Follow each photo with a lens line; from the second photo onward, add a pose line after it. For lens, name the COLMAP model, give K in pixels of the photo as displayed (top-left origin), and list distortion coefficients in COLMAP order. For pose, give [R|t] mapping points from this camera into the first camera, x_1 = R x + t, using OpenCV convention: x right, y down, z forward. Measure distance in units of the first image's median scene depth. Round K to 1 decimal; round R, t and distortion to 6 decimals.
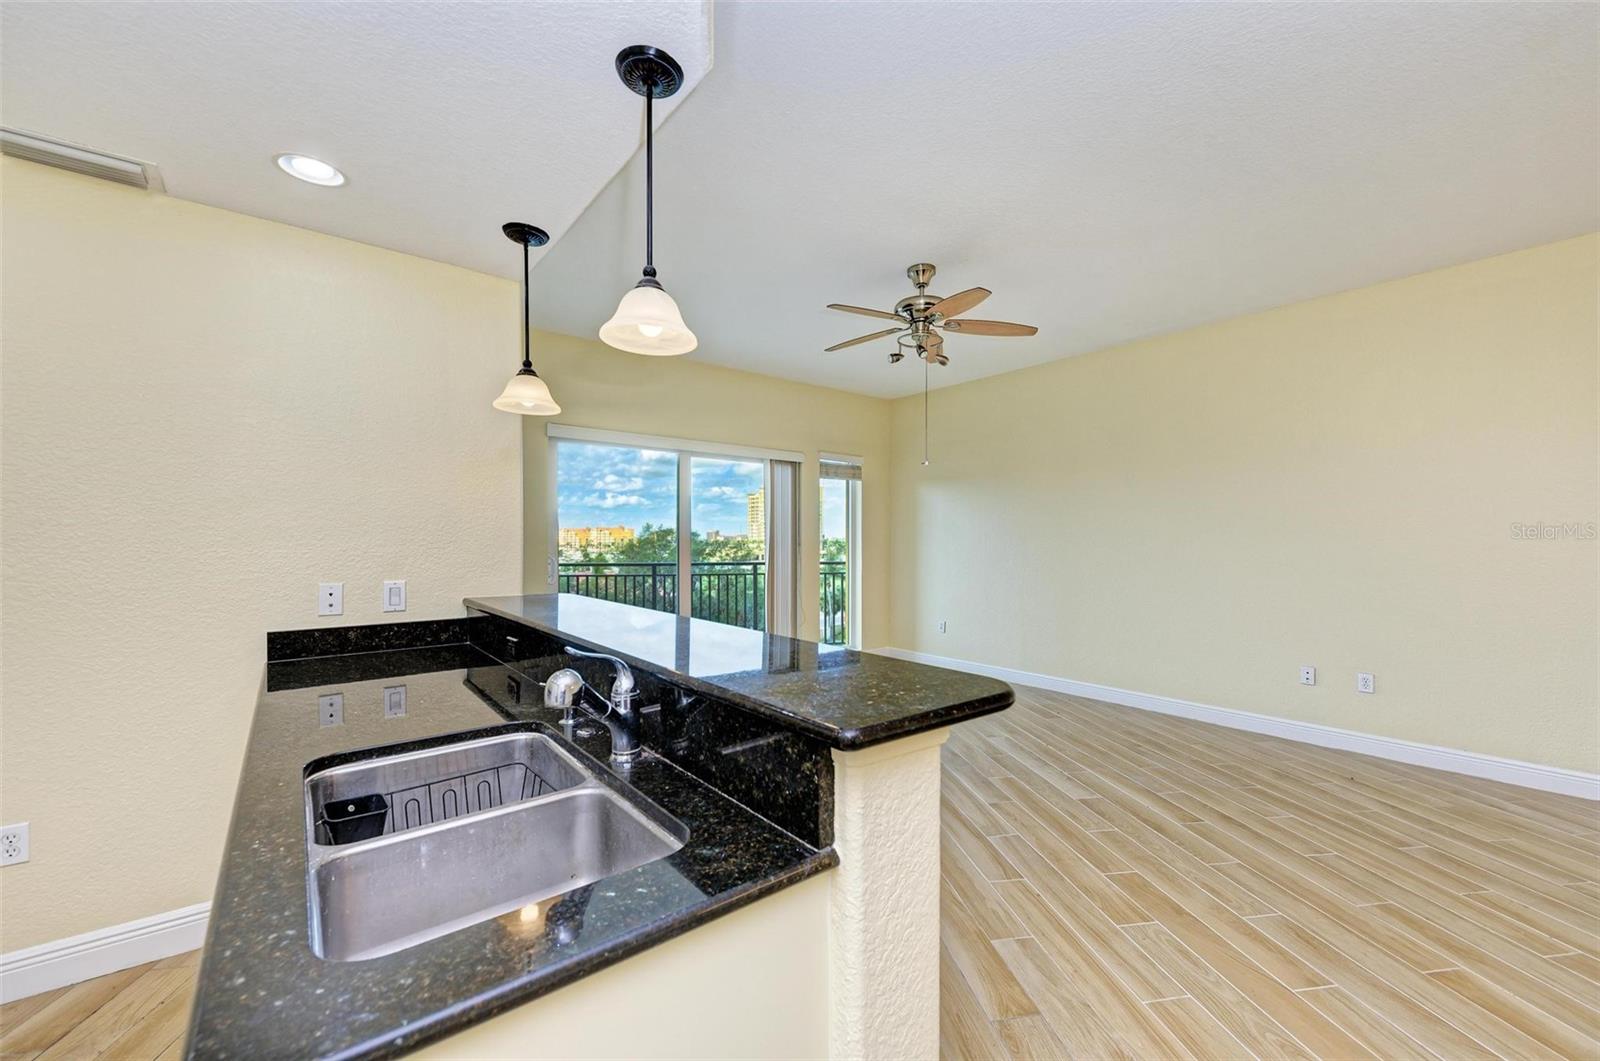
lens RADIAL K [[626.3, 0, 801.4], [0, 626.3, 551.3], [0, 0, 1]] dist [0.006807, 0.000087]
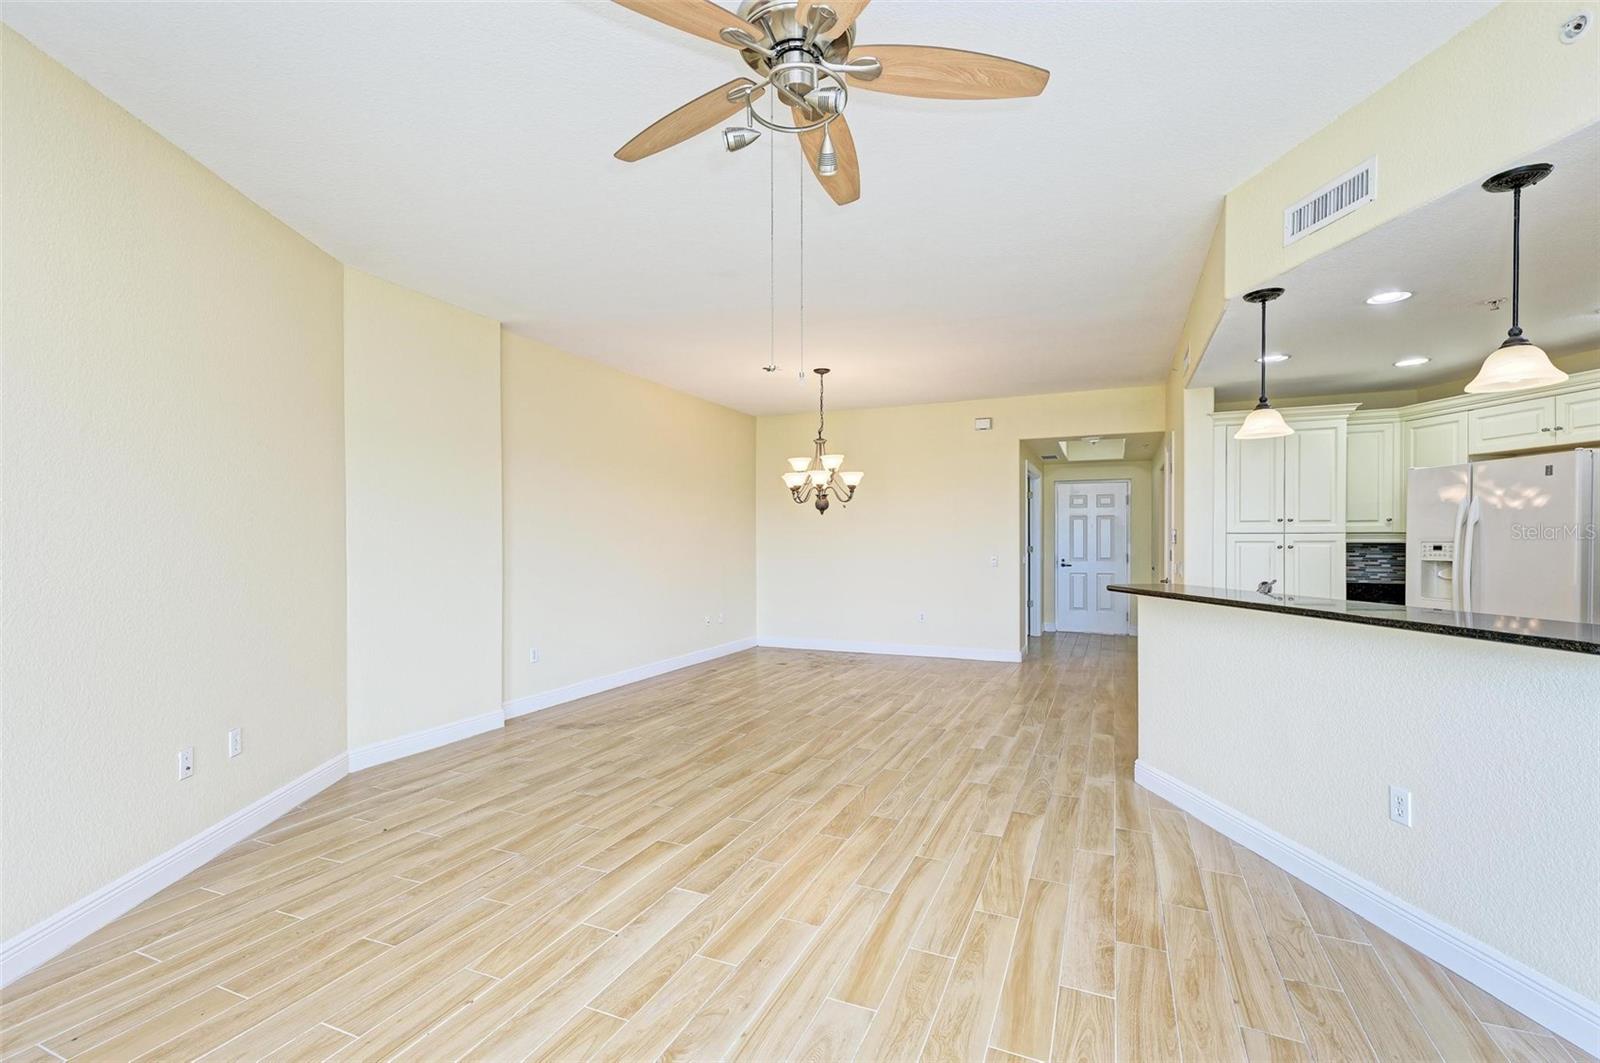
lens RADIAL K [[698.0, 0, 814.0], [0, 698.0, 553.5], [0, 0, 1]] dist [0.009966, 0.000116]
pose [[-0.846912, -0.009297, 0.531652, -0.113812], [0.010321, 0.999371, 0.033916, -0.034568], [-0.531633, 0.034211, -0.846284, 1.854871]]
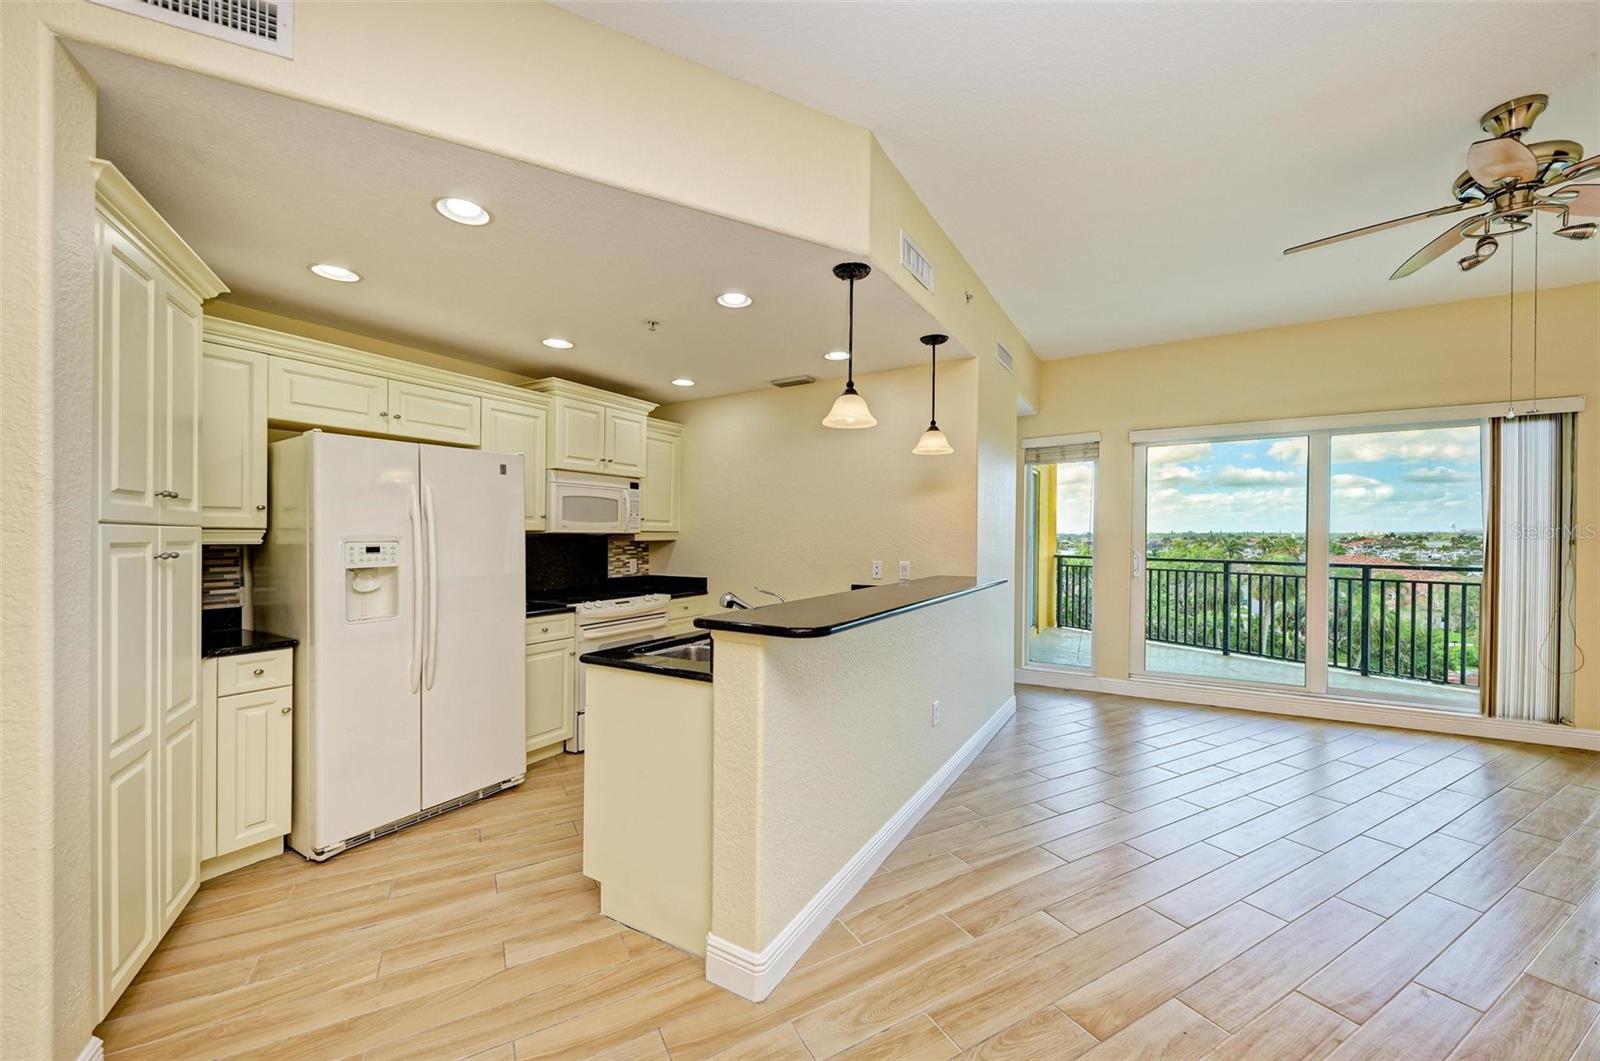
lens RADIAL K [[605.6, 0, 807.7], [0, 605.6, 540.9], [0, 0, 1]] dist [0.012655, -0.000419]
pose [[0.344313, 0.007005, -0.938829, 0.691072], [-0.014741, 0.999889, 0.002054, -0.007487], [0.938739, 0.013132, 0.344378, 0.167310]]
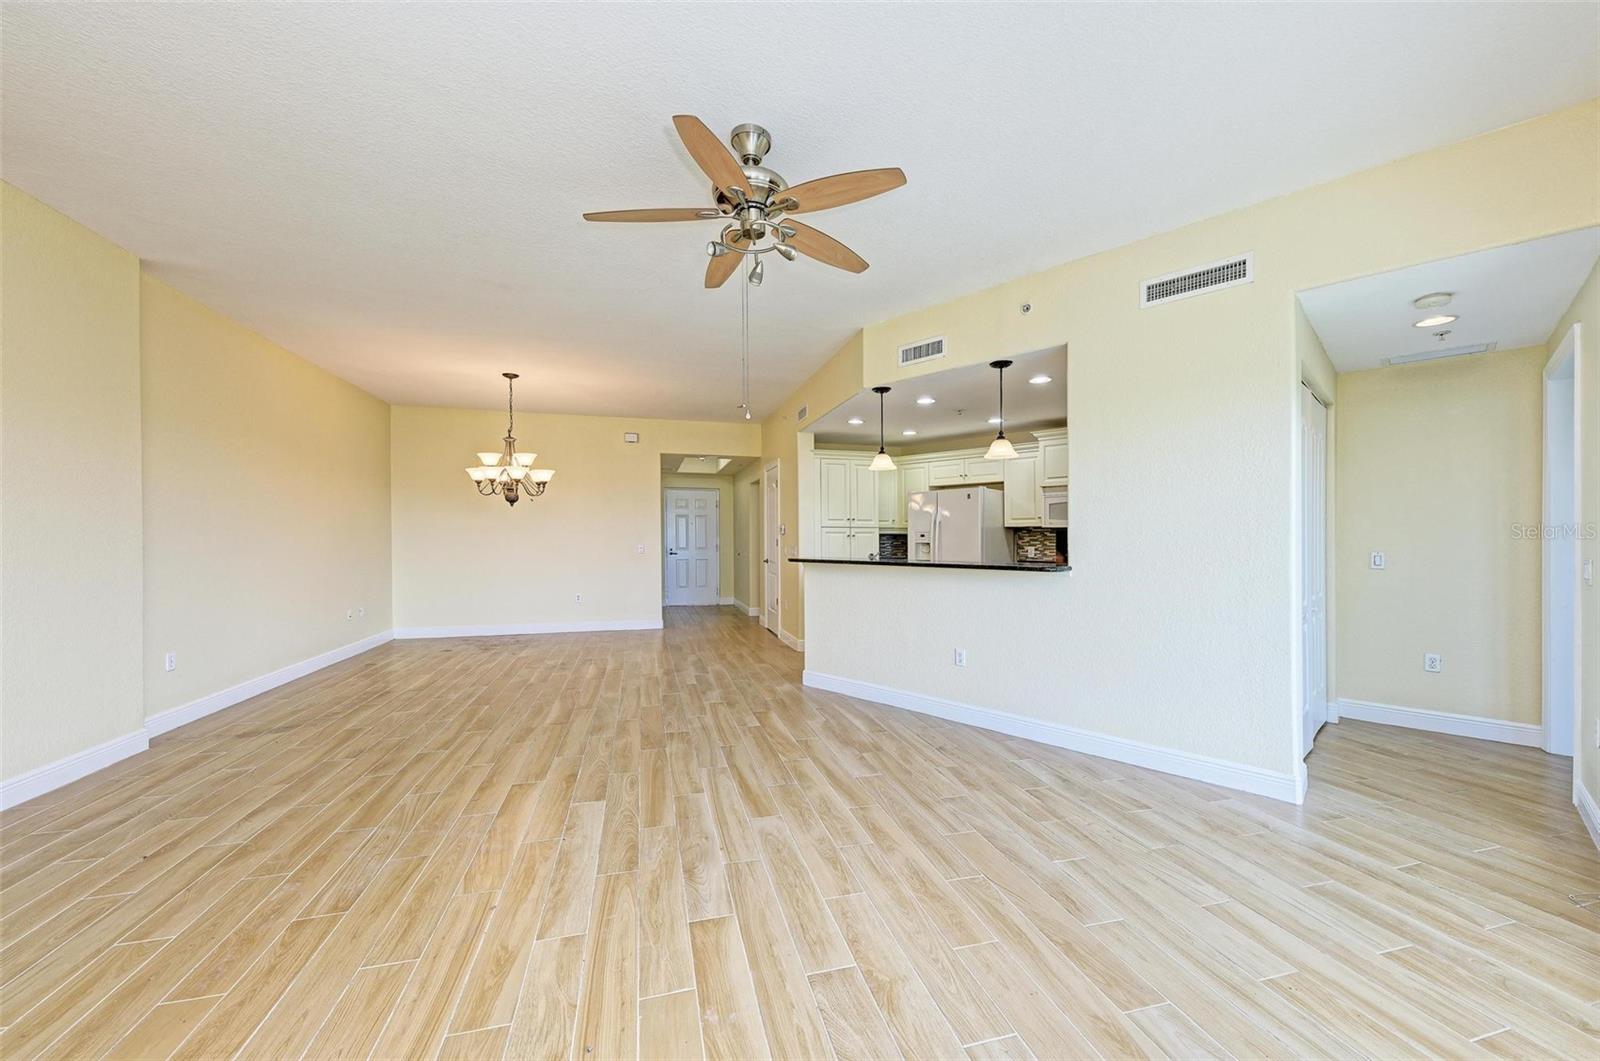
lens RADIAL K [[610.2, 0, 805.0], [0, 610.2, 543.1], [0, 0, 1]] dist [0.021108, -0.008698]
pose [[-0.994274, -0.000782, -0.106856, 0.275707], [-0.003407, 0.999697, 0.024385, -0.009341], [0.106804, 0.024610, -0.993975, 2.213193]]
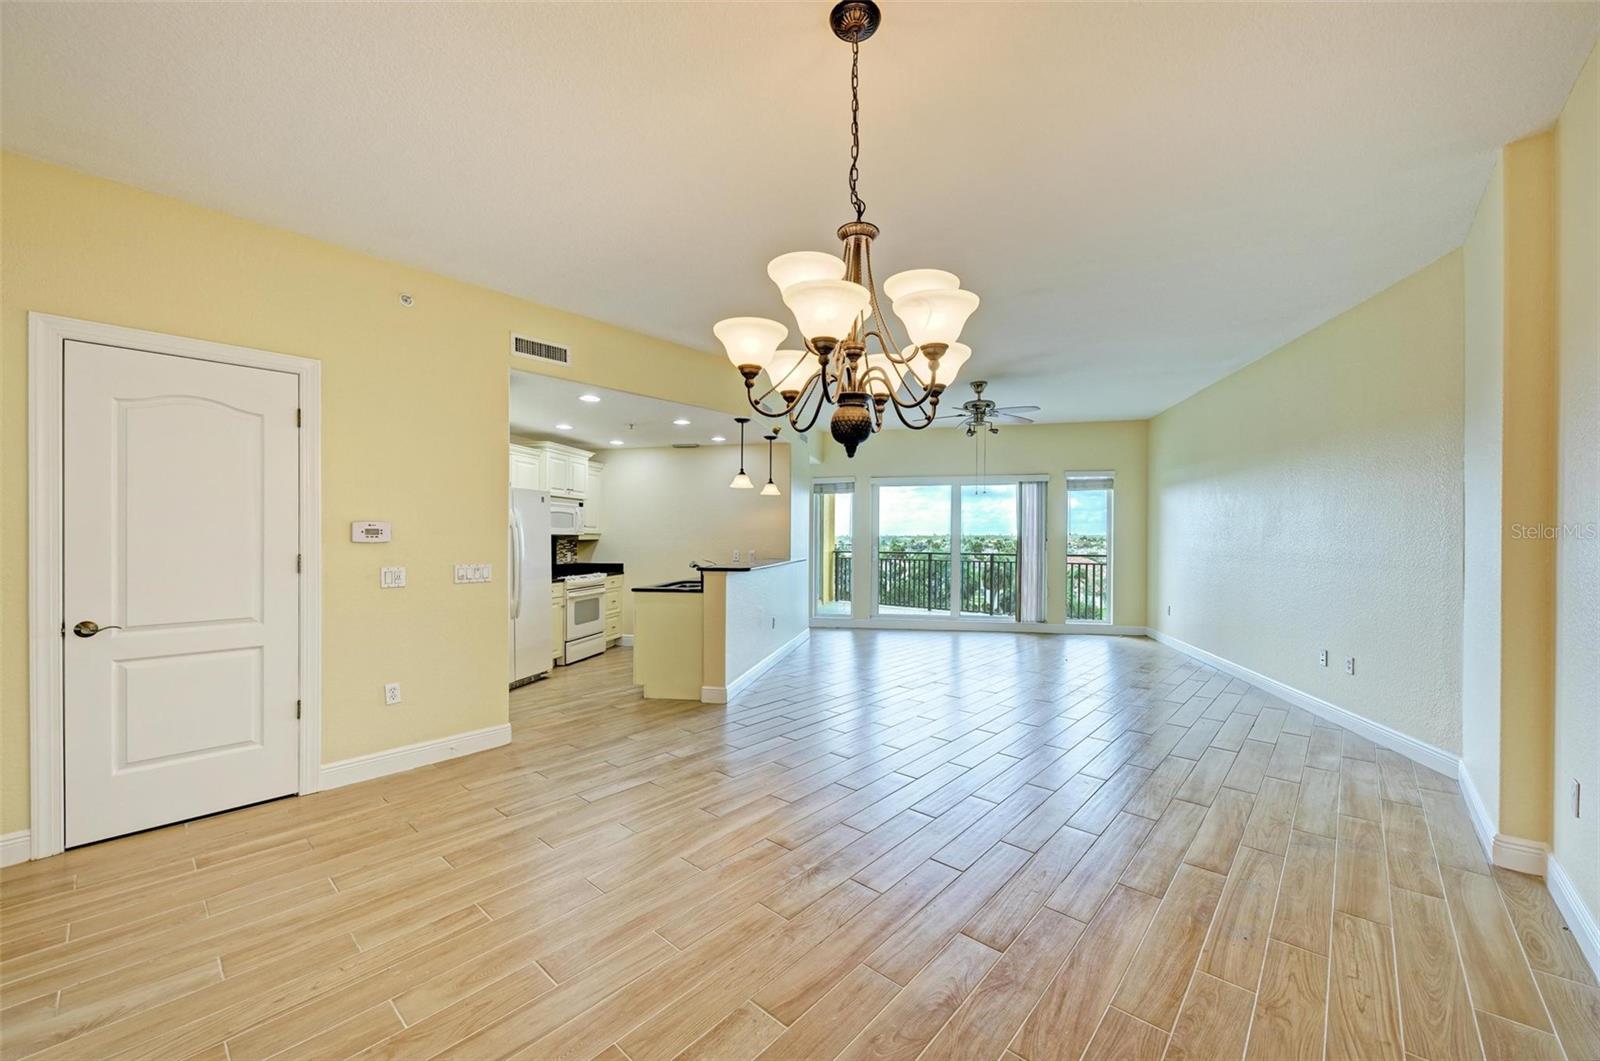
lens RADIAL K [[610.2, 0, 805.0], [0, 610.2, 543.1], [0, 0, 1]] dist [0.021108, -0.008698]
pose [[0.629728, 0.005990, -0.776793, 1.593017], [-0.012158, 0.999924, -0.002145, 0.010462], [0.776720, 0.010795, 0.629753, -0.592132]]
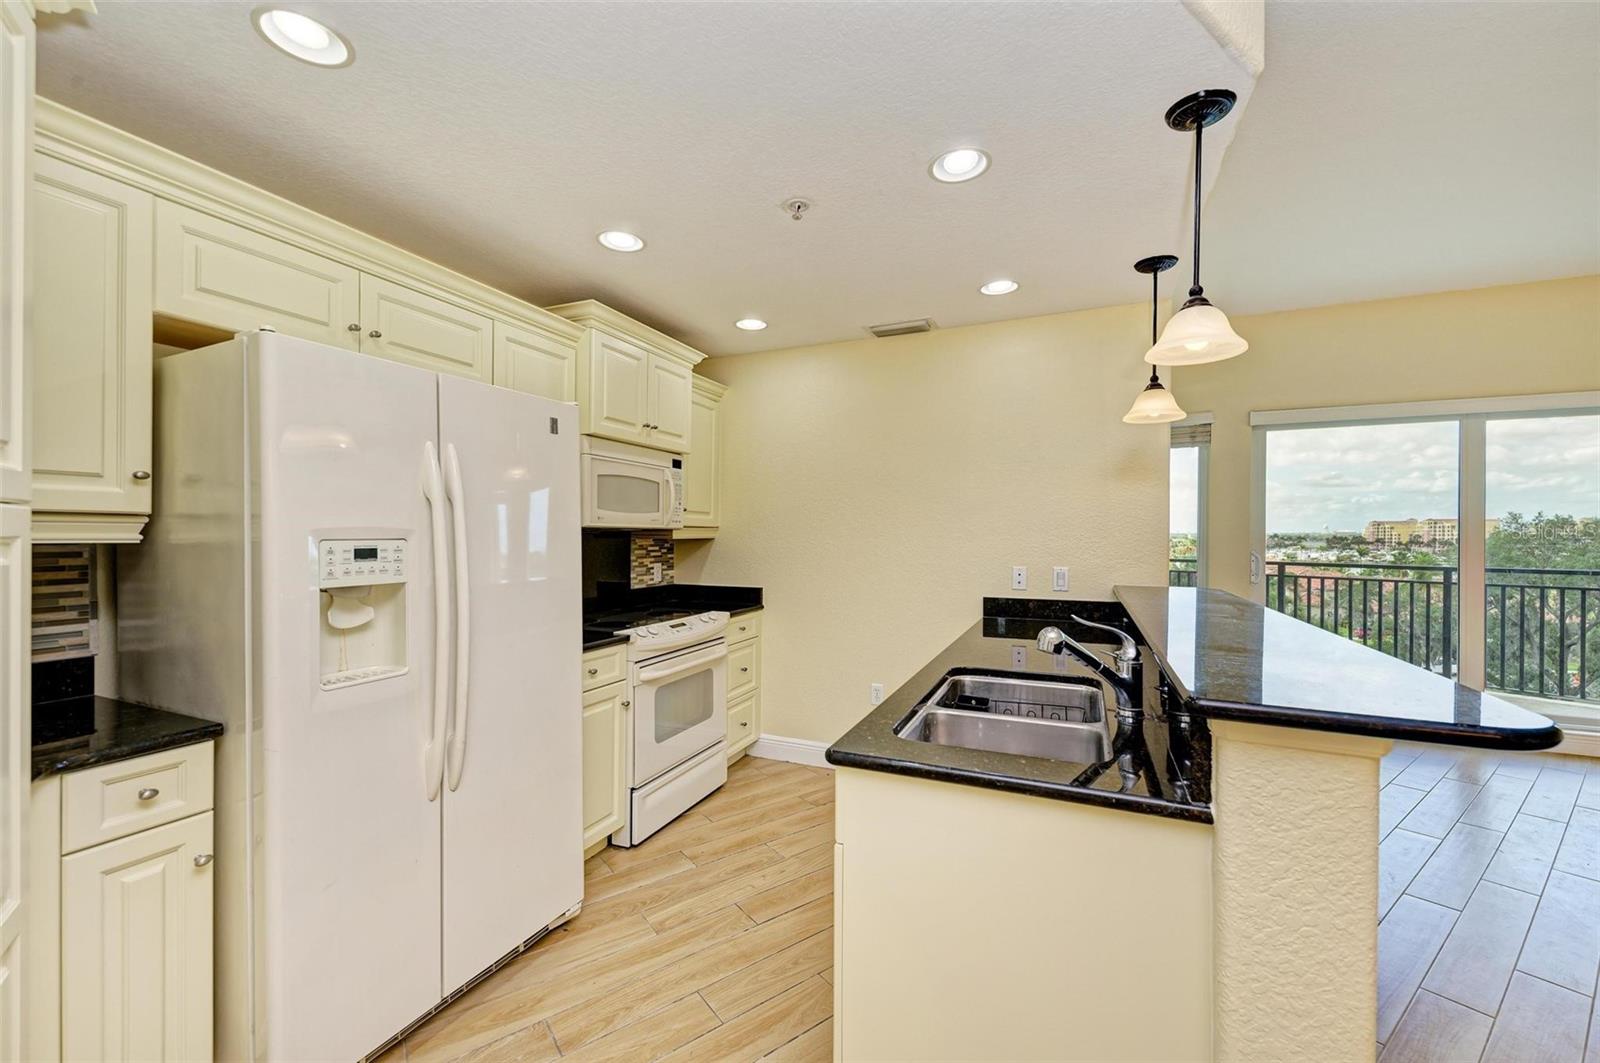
lens RADIAL K [[633.9, 0, 804.2], [0, 633.9, 540.9], [0, 0, 1]] dist [0.018728, -0.006000]
pose [[0.463633, 0.009339, -0.885978, 0.232163], [-0.017292, 0.999849, 0.001491, -0.000144], [0.885858, 0.014629, 0.463725, -0.063632]]
